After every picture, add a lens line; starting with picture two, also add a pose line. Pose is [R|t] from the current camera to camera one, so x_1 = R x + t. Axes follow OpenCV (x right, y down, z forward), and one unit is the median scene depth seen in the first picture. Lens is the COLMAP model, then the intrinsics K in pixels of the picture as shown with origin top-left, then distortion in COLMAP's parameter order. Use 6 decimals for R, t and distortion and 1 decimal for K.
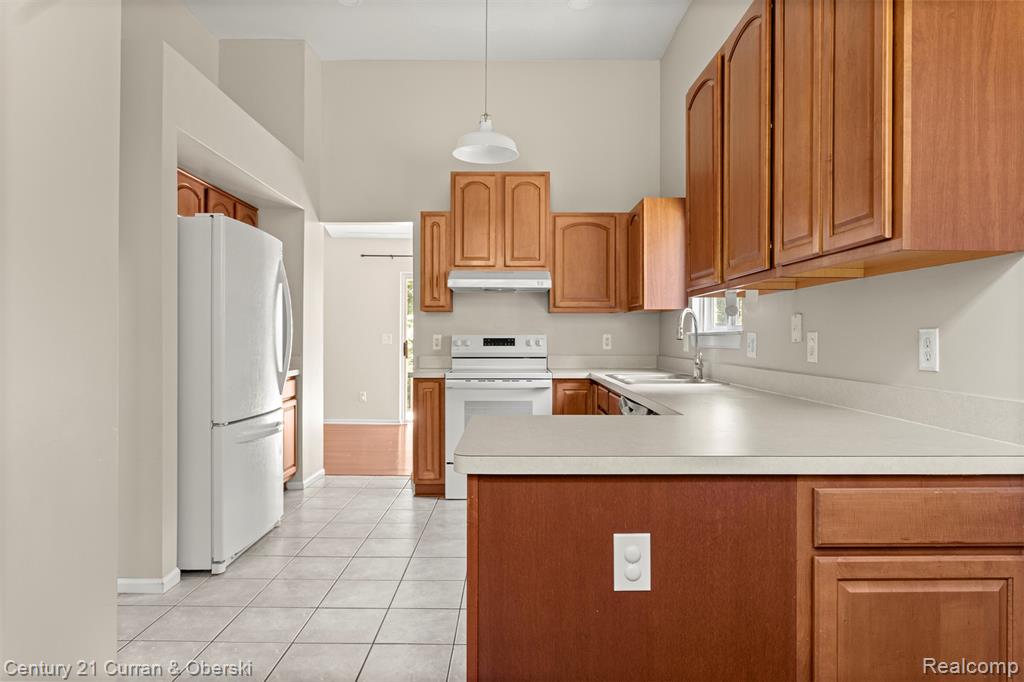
lens RADIAL K [[632.0, 0, 512.0], [0, 632.0, 341.0], [0, 0, 1]] dist [-0.004386, -0.000046]
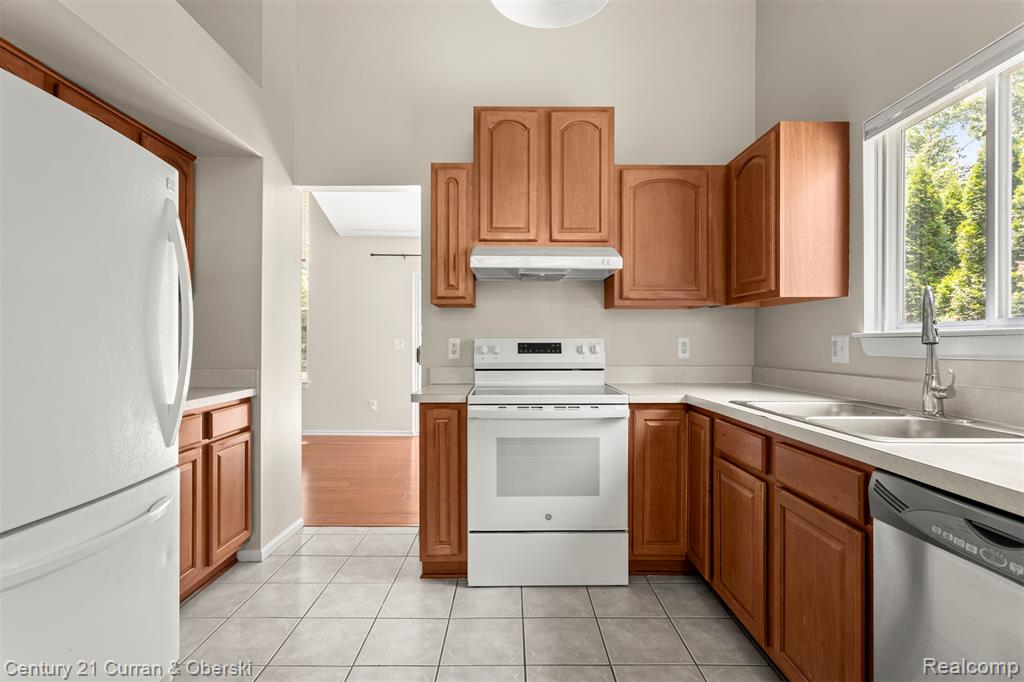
lens RADIAL K [[498.8, 0, 512.0], [0, 498.8, 343.1], [0, 0, 1]] dist [0.000445, 0.000593]
pose [[0.999991, -0.001031, 0.004033, -0.057107], [0.001056, 0.999981, -0.006074, -0.000852], [-0.004026, 0.006078, 0.999973, 0.447035]]
